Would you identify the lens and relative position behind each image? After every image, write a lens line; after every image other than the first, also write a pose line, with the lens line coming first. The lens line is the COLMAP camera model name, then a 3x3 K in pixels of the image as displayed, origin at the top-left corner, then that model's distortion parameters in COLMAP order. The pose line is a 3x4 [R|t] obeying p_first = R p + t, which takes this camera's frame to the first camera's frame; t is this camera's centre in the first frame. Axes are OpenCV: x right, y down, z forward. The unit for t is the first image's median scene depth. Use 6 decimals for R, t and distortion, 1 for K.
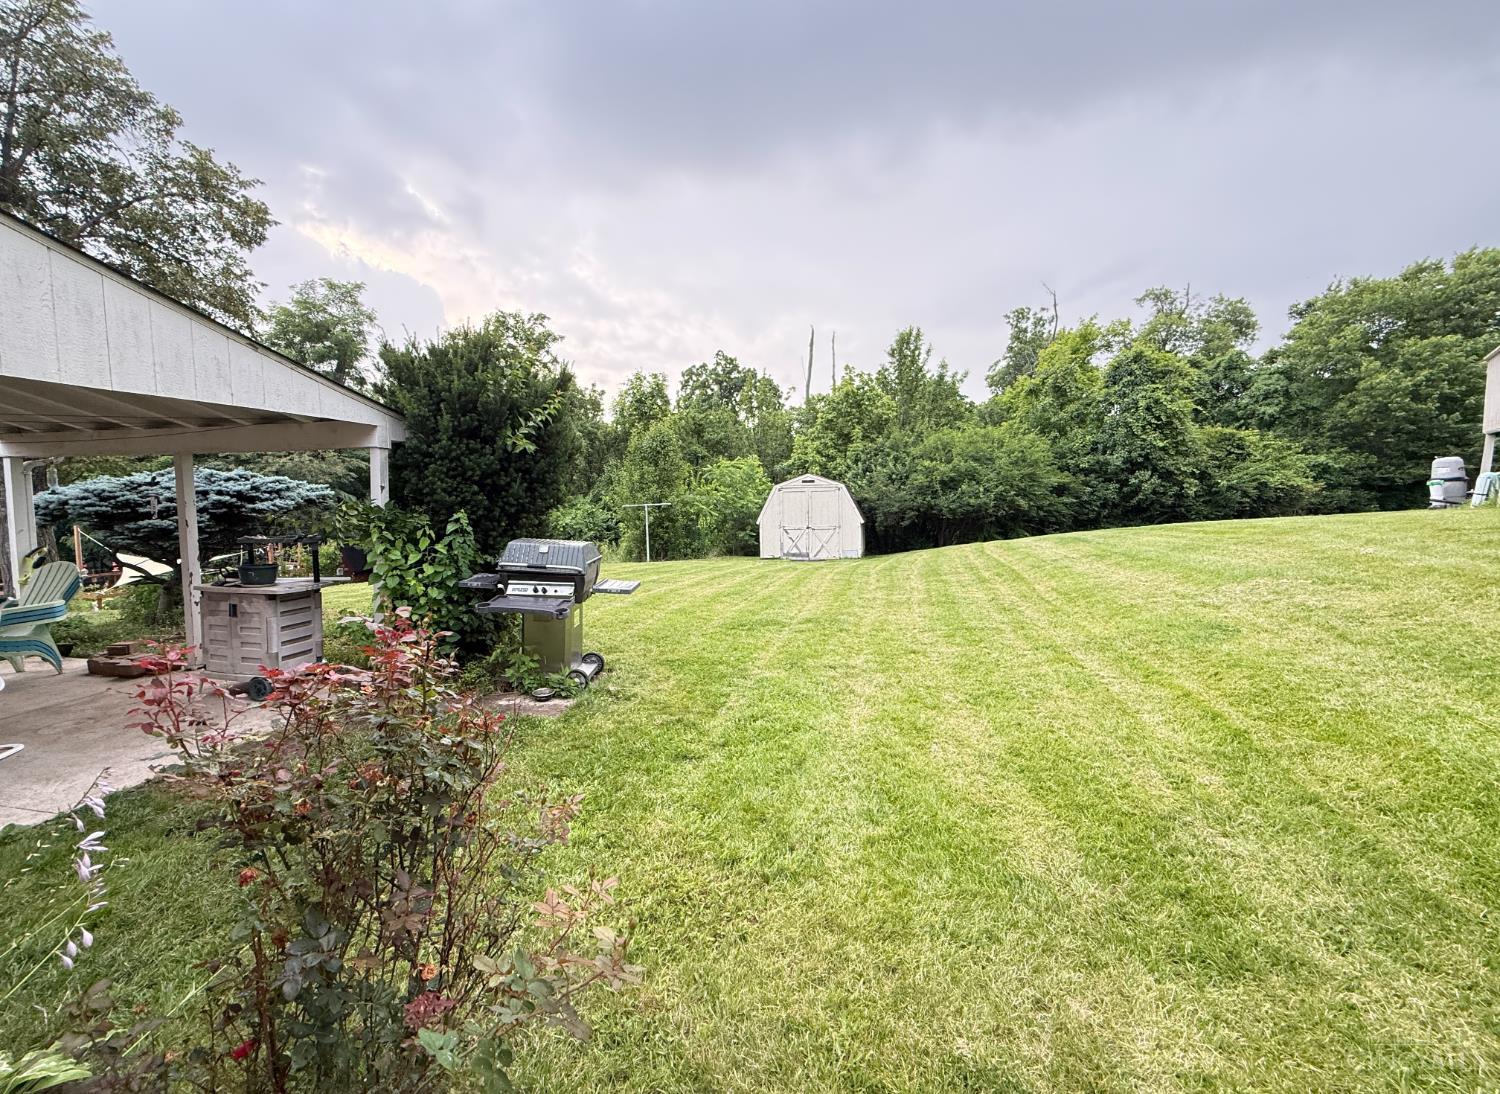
lens RADIAL K [[599.5, 0, 747.2], [0, 599.5, 541.3], [0, 0, 1]] dist [0.001349, 0.000215]
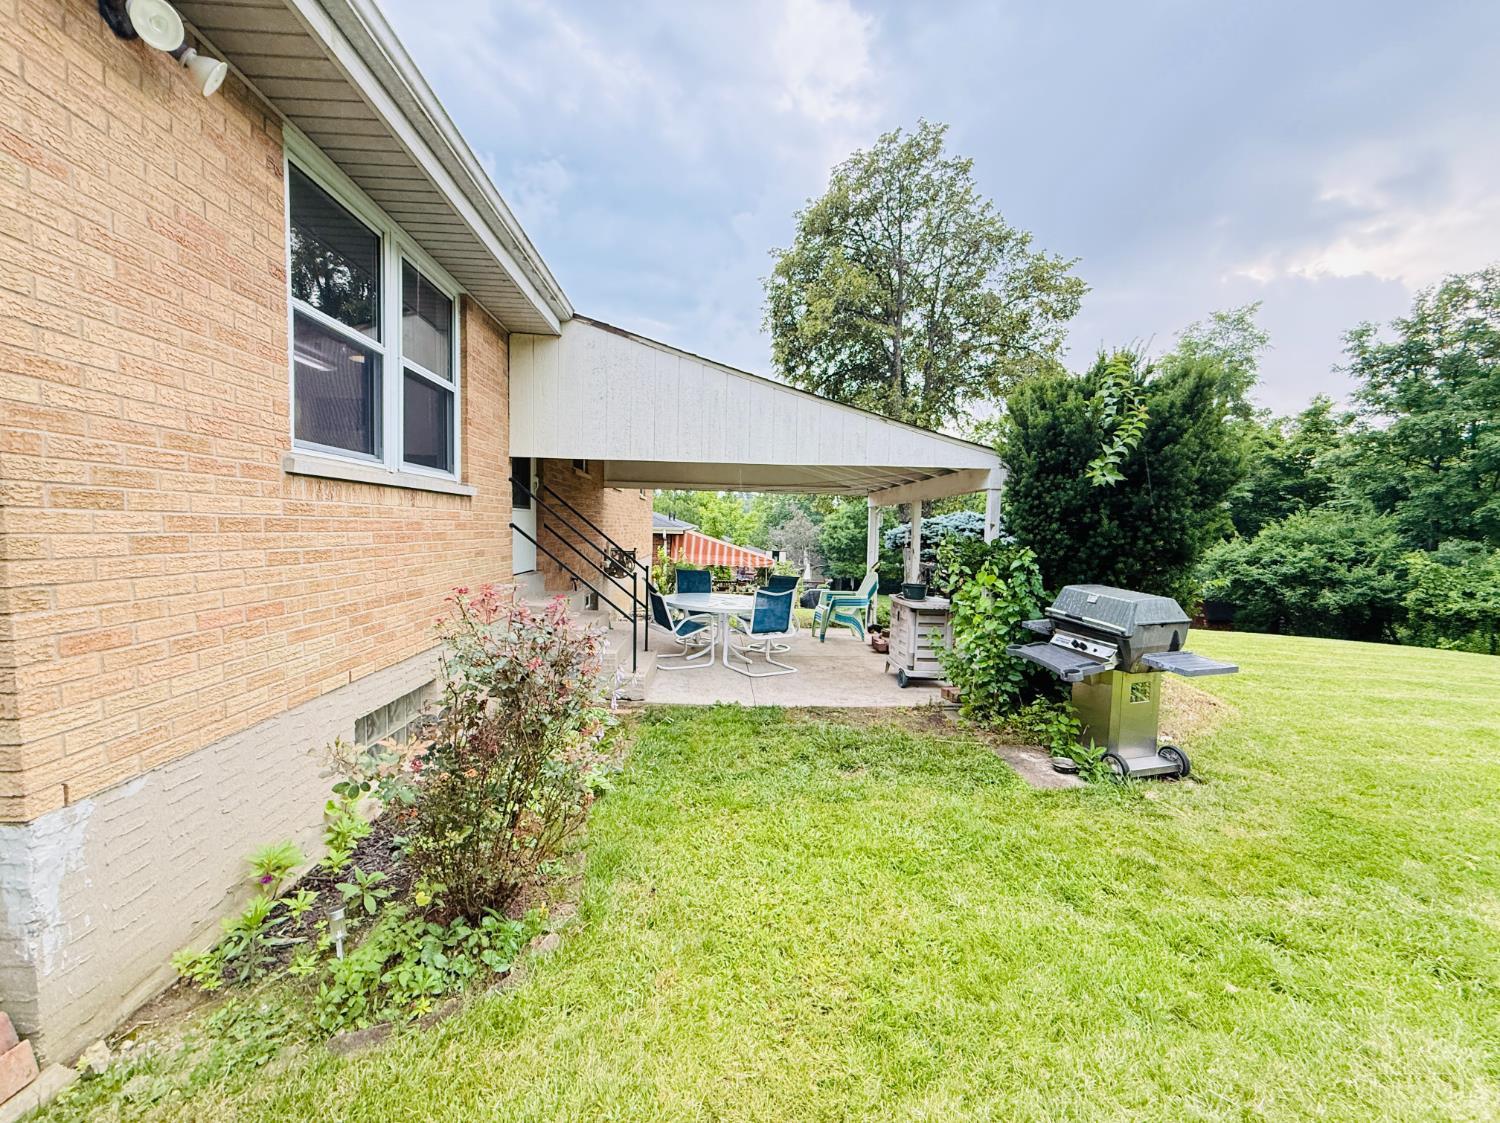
lens RADIAL K [[604.3, 0, 745.3], [0, 604.3, 564.5], [0, 0, 1]] dist [-0.000215, 0.000046]
pose [[0.242401, 0.065228, -0.967981, 0.352349], [-0.096391, 0.994420, 0.042872, -0.022990], [0.965376, 0.082912, 0.247336, 0.303460]]
